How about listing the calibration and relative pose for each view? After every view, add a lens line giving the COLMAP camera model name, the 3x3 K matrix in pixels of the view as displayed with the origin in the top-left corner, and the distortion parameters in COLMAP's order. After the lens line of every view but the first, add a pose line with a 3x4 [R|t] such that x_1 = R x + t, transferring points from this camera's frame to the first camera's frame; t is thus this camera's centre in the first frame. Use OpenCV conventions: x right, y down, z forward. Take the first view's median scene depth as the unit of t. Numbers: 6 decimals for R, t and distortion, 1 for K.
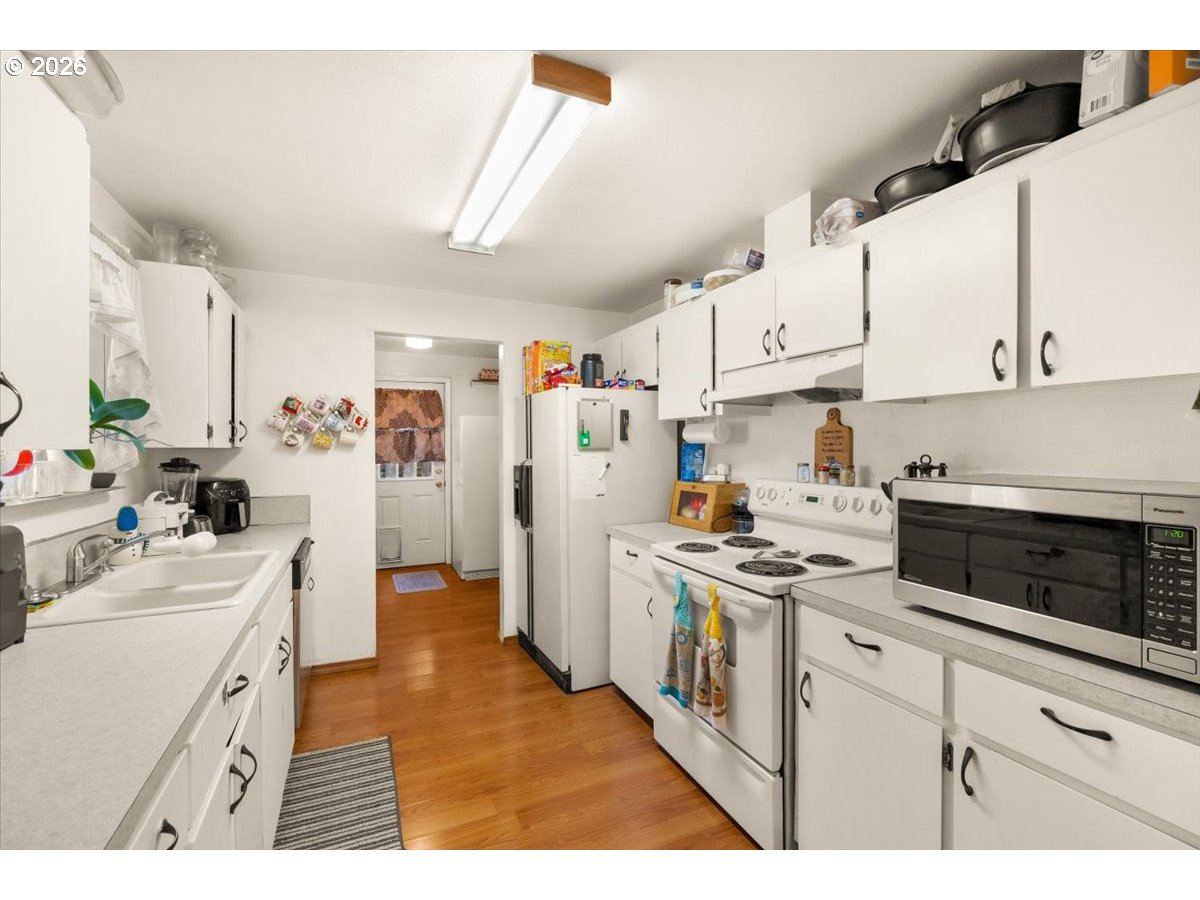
lens RADIAL K [[529.8, 0, 597.8], [0, 529.8, 442.5], [0, 0, 1]] dist [-0.001966, 0.000040]
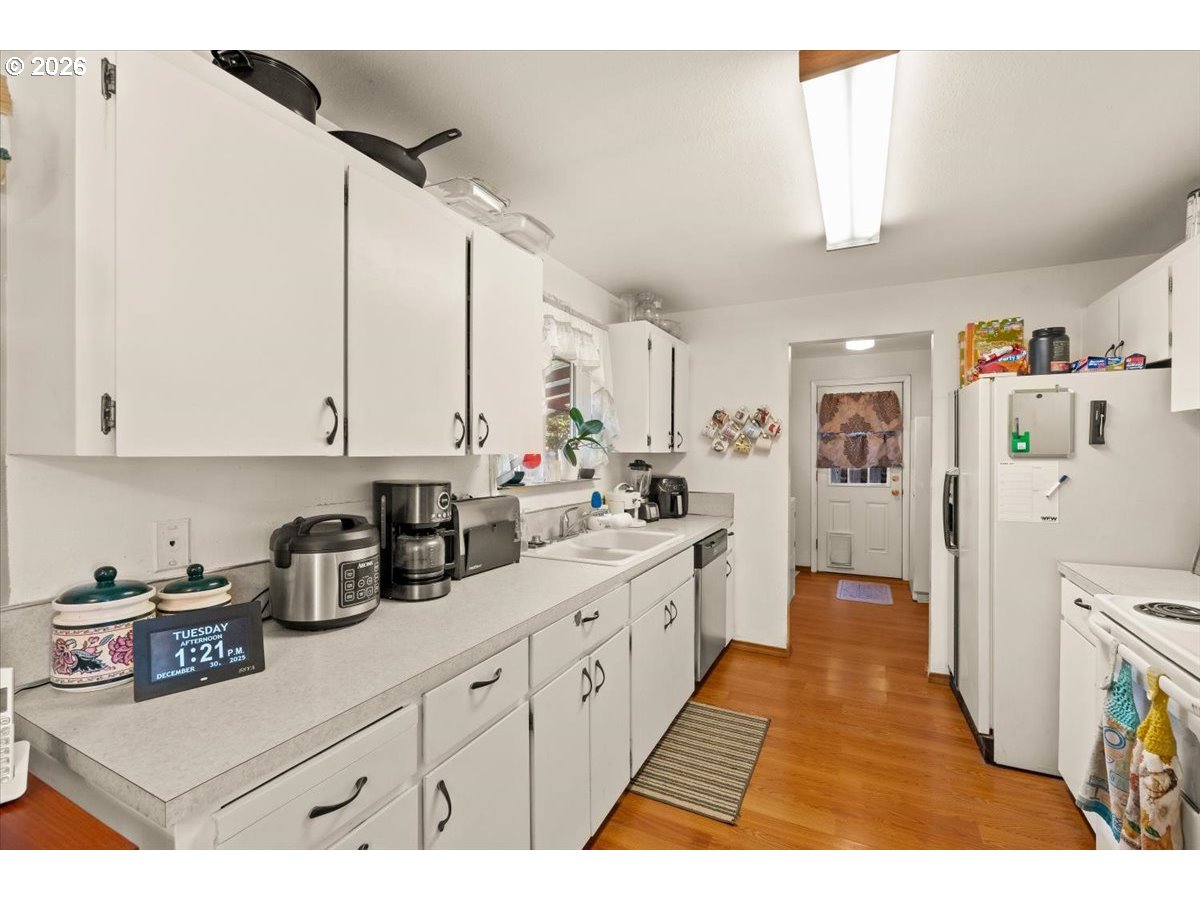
lens RADIAL K [[529.5, 0, 600.0], [0, 529.5, 450.0], [0, 0, 1]] dist [-0.002828, 0.000751]
pose [[0.620501, 0.000627, -0.784205, 0.192102], [0.004468, 0.999981, 0.004335, -0.002537], [0.784193, -0.006194, 0.620486, 0.048026]]
